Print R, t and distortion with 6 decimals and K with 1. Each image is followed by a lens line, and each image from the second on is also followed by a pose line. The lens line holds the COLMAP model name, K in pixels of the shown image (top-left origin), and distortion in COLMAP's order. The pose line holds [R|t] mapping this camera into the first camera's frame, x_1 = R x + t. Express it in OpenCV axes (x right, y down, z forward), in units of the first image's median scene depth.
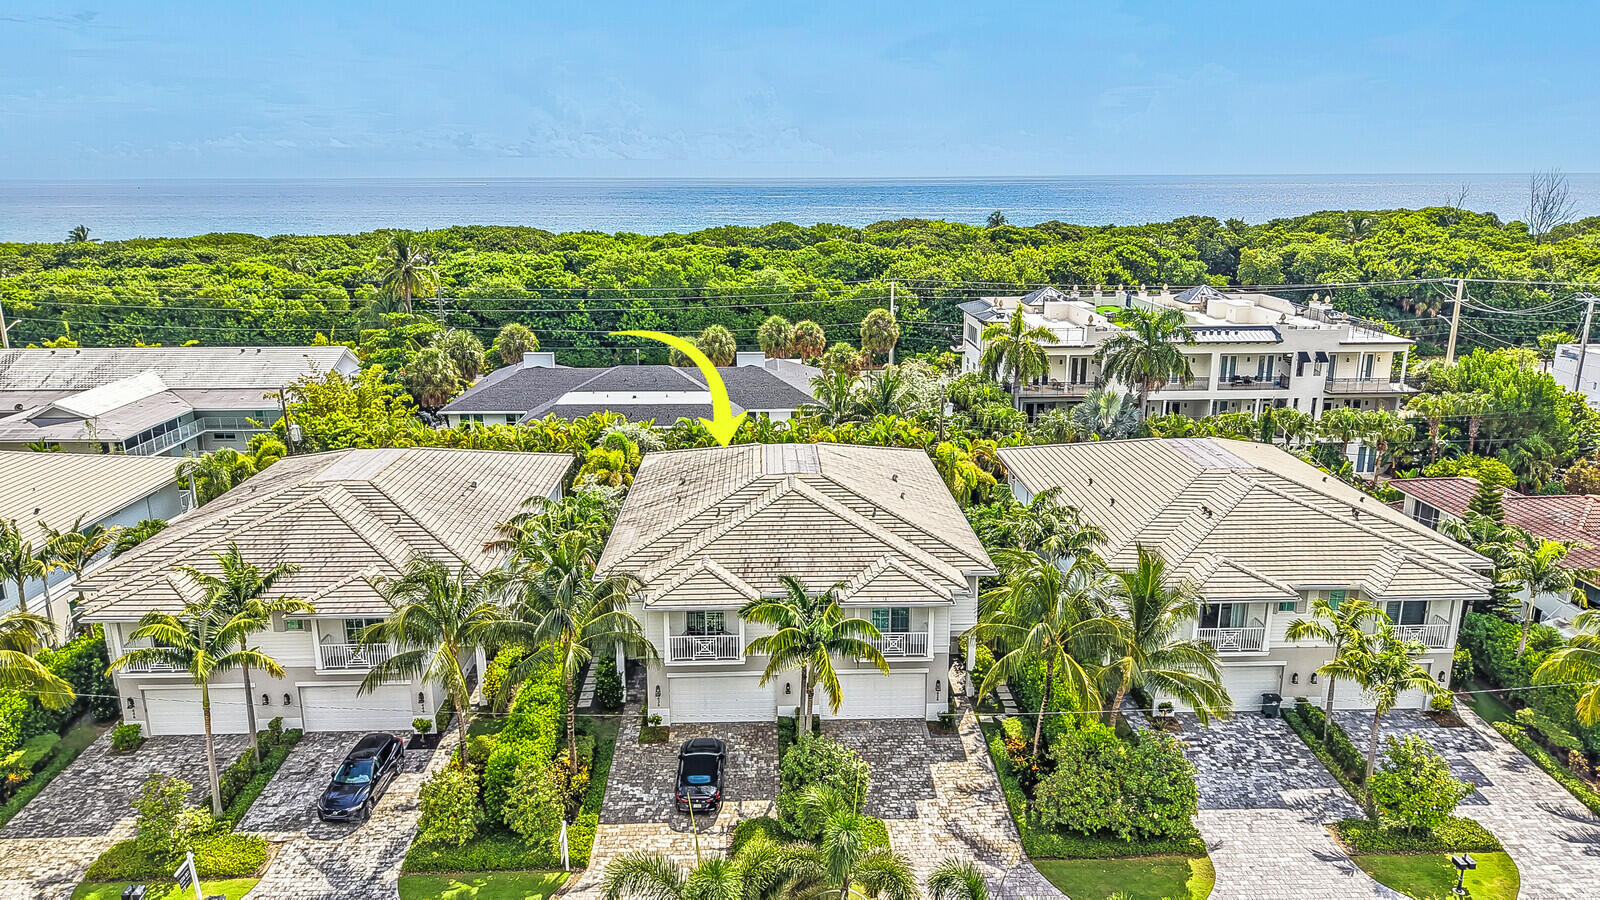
lens RADIAL K [[1067.7, 0, 791.0], [0, 1067.7, 436.5], [0, 0, 1]] dist [0.049077, -0.062101]
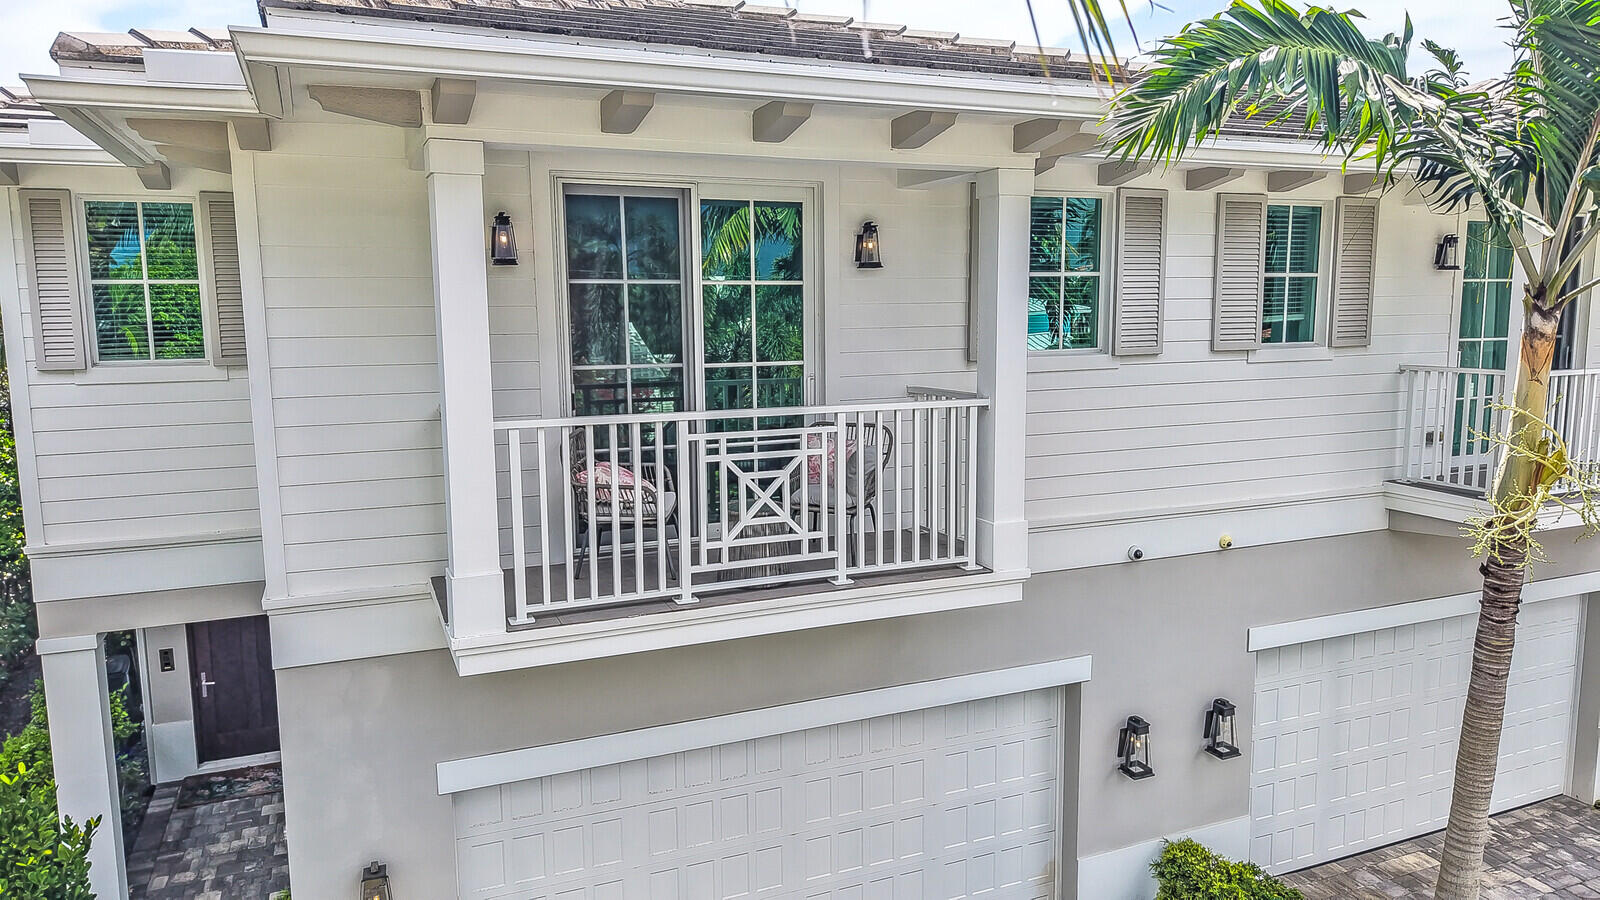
lens RADIAL K [[1067.7, 0, 791.0], [0, 1067.7, 436.5], [0, 0, 1]] dist [0.049077, -0.062101]
pose [[0.934197, -0.049079, 0.353366, -0.117378], [0.091566, 0.990297, -0.104533, 0.192451], [-0.344807, 0.130010, 0.929627, 0.822910]]
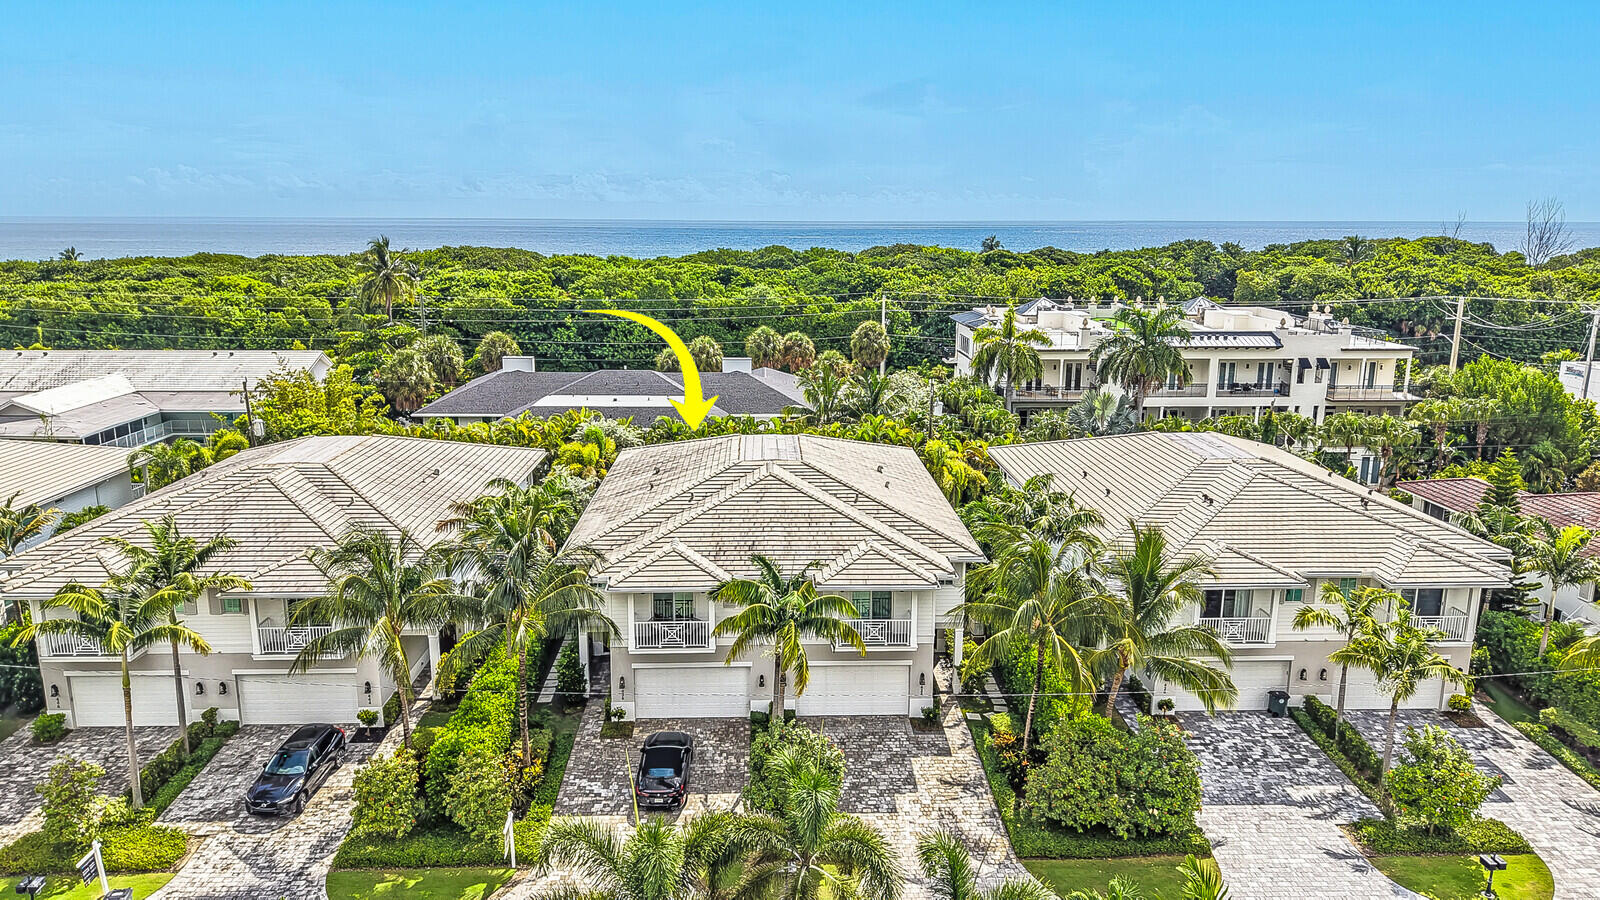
lens RADIAL K [[1067.7, 0, 791.0], [0, 1067.7, 436.5], [0, 0, 1]] dist [0.049077, -0.062101]
pose [[0.999968, 0.007395, 0.003010, 0.018020], [-0.007275, 0.999251, -0.038003, 0.056219], [-0.003288, 0.037979, 0.999273, 0.057126]]
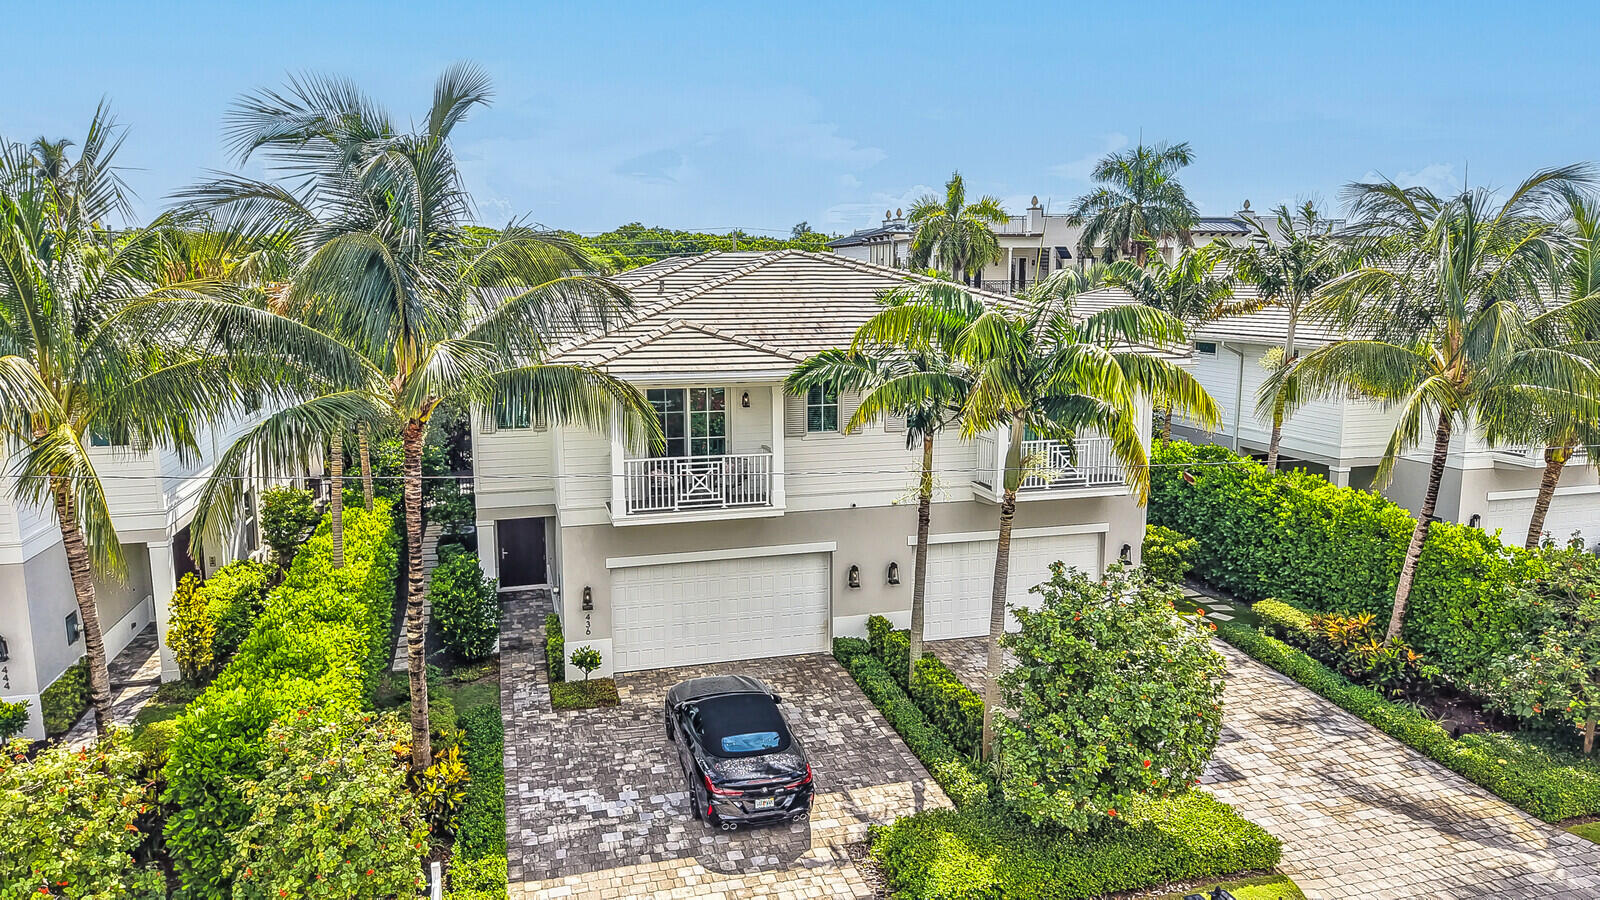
lens RADIAL K [[1067.7, 0, 791.0], [0, 1067.7, 436.5], [0, 0, 1]] dist [0.049077, -0.062101]
pose [[0.971701, -0.034455, 0.233690, -0.140755], [0.057290, 0.994143, -0.091639, 0.209772], [-0.229163, 0.102434, 0.967983, 0.511469]]
